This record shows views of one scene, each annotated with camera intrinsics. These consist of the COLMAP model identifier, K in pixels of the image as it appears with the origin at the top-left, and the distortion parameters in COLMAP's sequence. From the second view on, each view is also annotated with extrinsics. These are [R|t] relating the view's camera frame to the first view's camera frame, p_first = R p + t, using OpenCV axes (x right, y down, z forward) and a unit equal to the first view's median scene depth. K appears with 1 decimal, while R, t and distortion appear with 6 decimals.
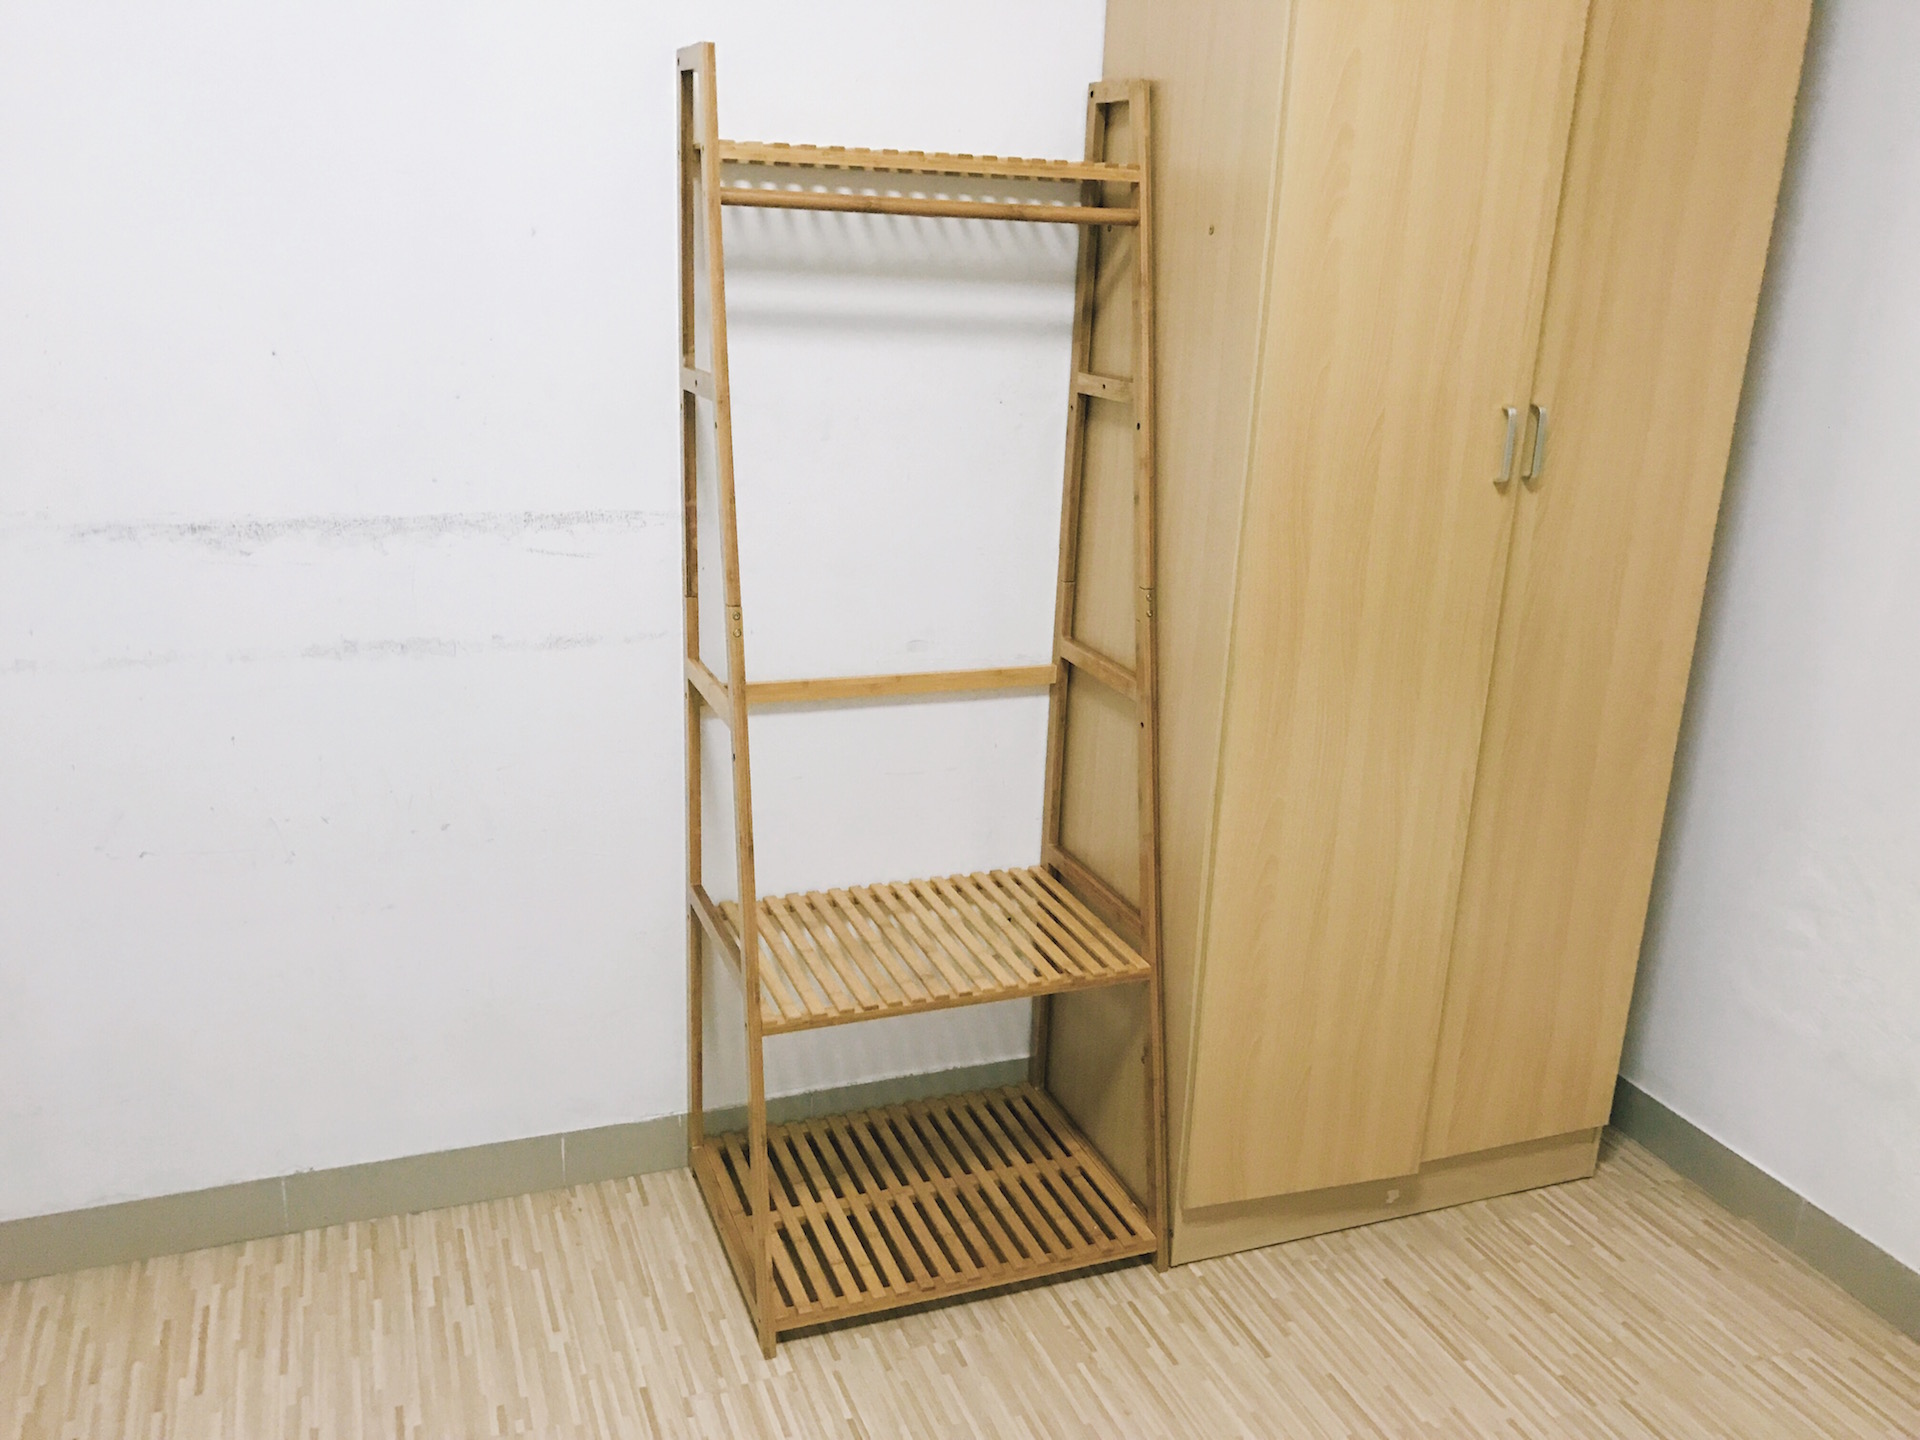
lens RADIAL K [[1548.0, 0, 960.0], [0, 1548.0, 720.0], [0, 0, 1]] dist [0.005860, 0.000116]
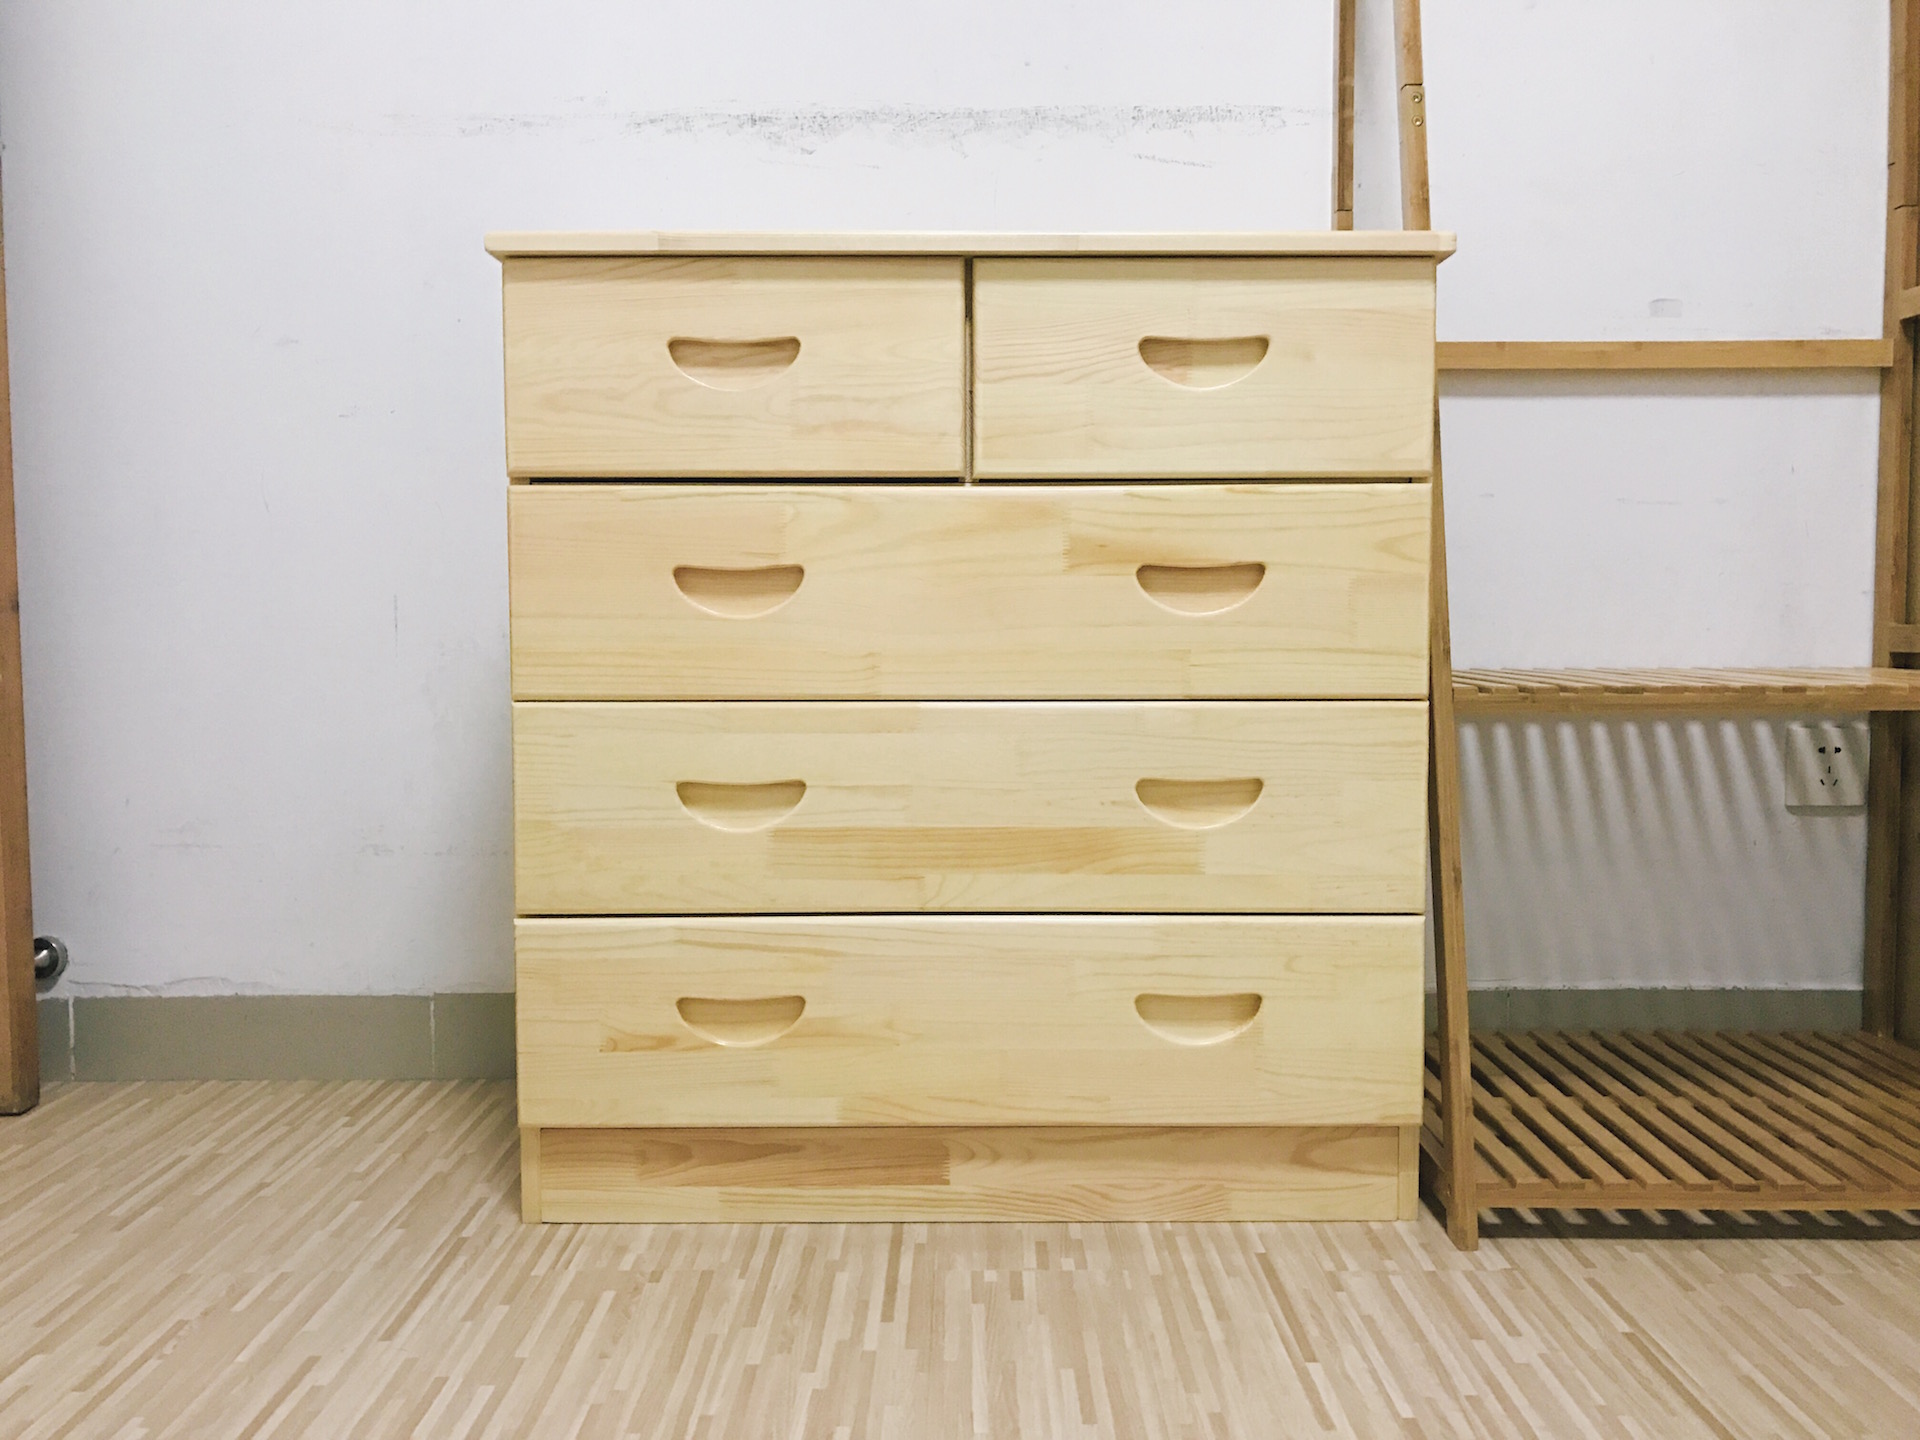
lens RADIAL K [[1567.9, 0, 1005.3], [0, 1567.9, 714.2], [0, 0, 1]] dist [0.006104, 0.073615]
pose [[0.937786, -0.026308, -0.346215, -0.075164], [-0.059643, 0.970098, -0.235270, 0.367526], [0.342052, 0.241282, 0.908176, 0.333769]]
